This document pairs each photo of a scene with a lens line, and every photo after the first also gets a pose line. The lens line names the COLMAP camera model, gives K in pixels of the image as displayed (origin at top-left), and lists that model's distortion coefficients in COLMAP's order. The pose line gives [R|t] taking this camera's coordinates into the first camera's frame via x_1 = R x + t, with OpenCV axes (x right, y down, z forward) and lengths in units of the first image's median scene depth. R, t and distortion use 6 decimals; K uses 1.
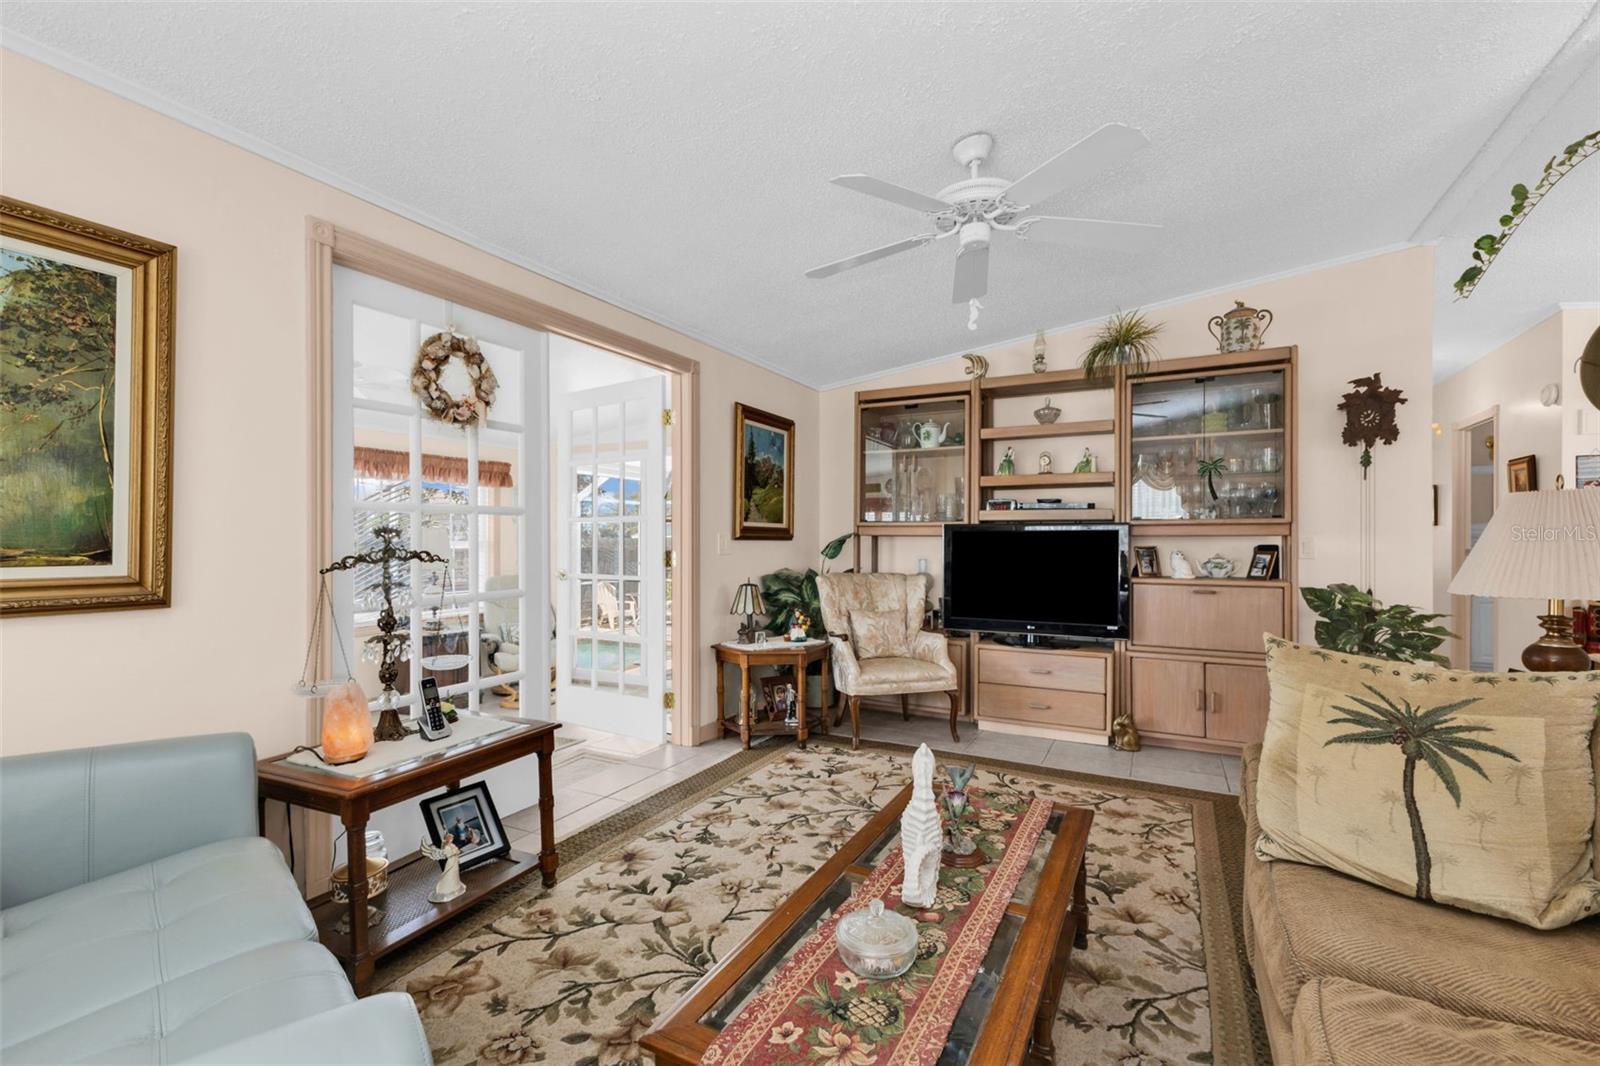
lens RADIAL K [[694.4, 0, 808.5], [0, 694.4, 535.0], [0, 0, 1]] dist [0.016221, -0.002478]
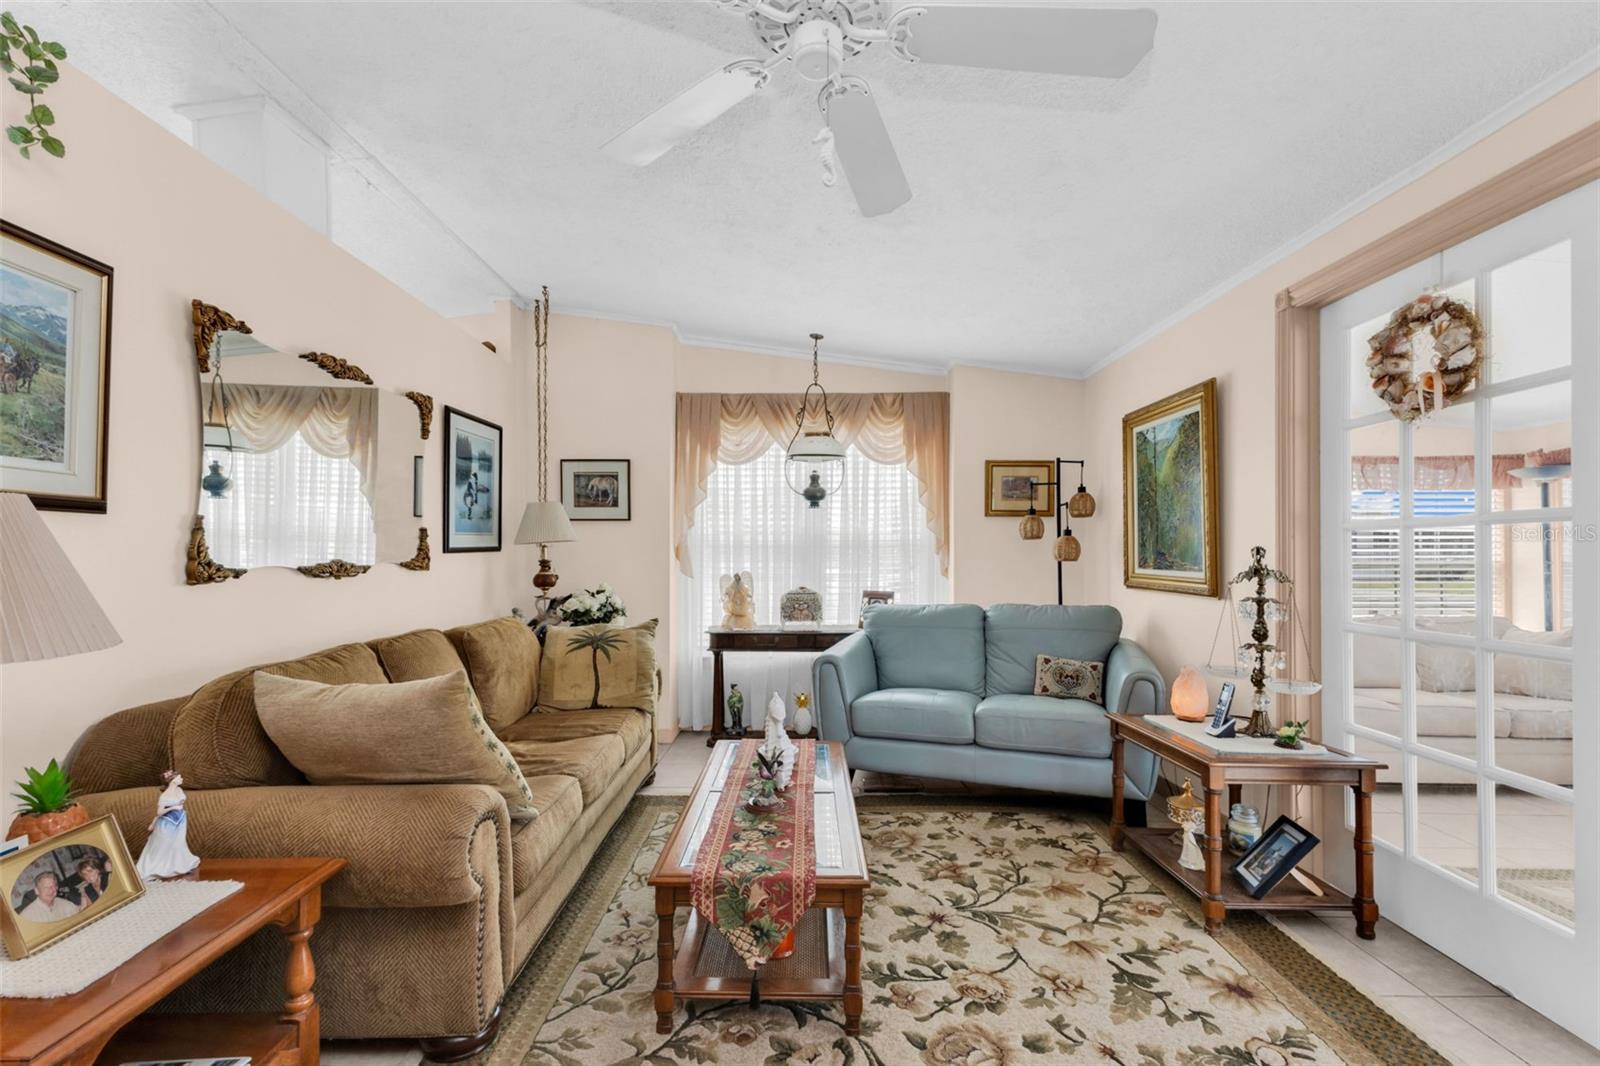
lens RADIAL K [[694.4, 0, 802.4], [0, 694.4, 546.5], [0, 0, 1]] dist [0.016221, -0.002478]
pose [[-0.887863, -0.005037, -0.460080, 0.514741], [0.001647, 0.999899, -0.014126, 0.000190], [0.460105, -0.013300, -0.887765, 1.498595]]
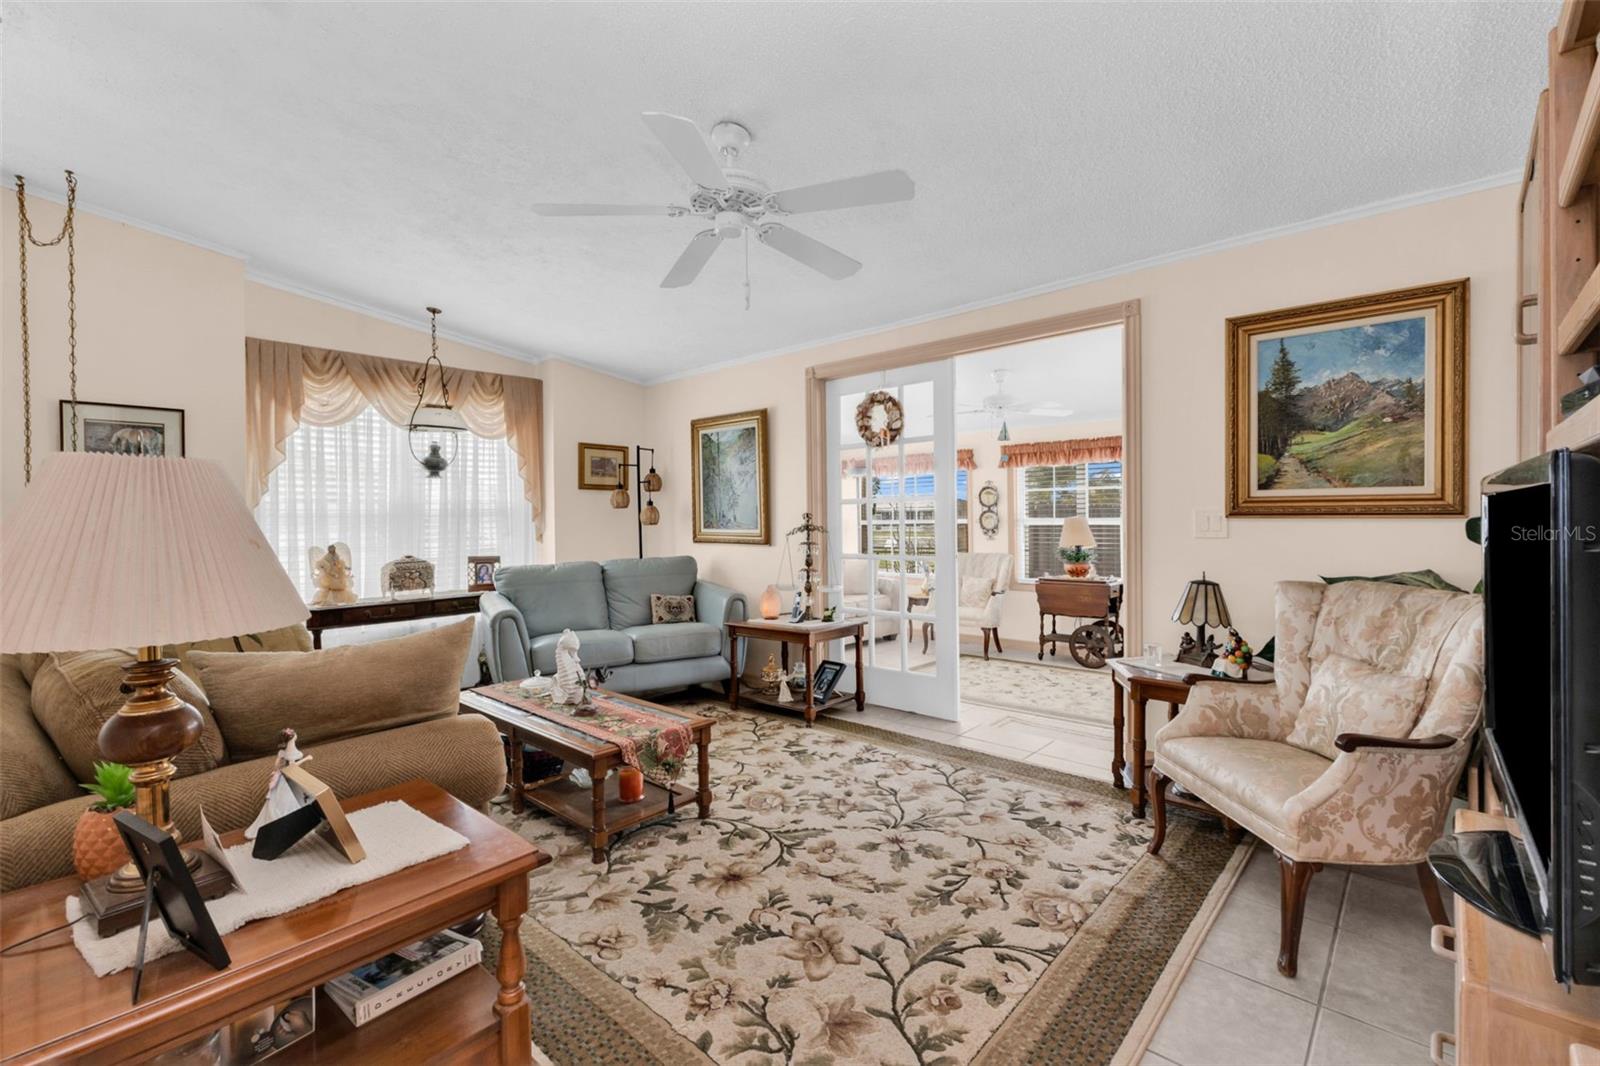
lens RADIAL K [[694.4, 0, 801.7], [0, 694.4, 519.0], [0, 0, 1]] dist [0.016221, -0.002478]
pose [[-0.252979, 0.005811, -0.967454, 1.181448], [0.017249, 0.999850, 0.001495, -0.000695], [0.967318, -0.016309, -0.253042, 1.335584]]
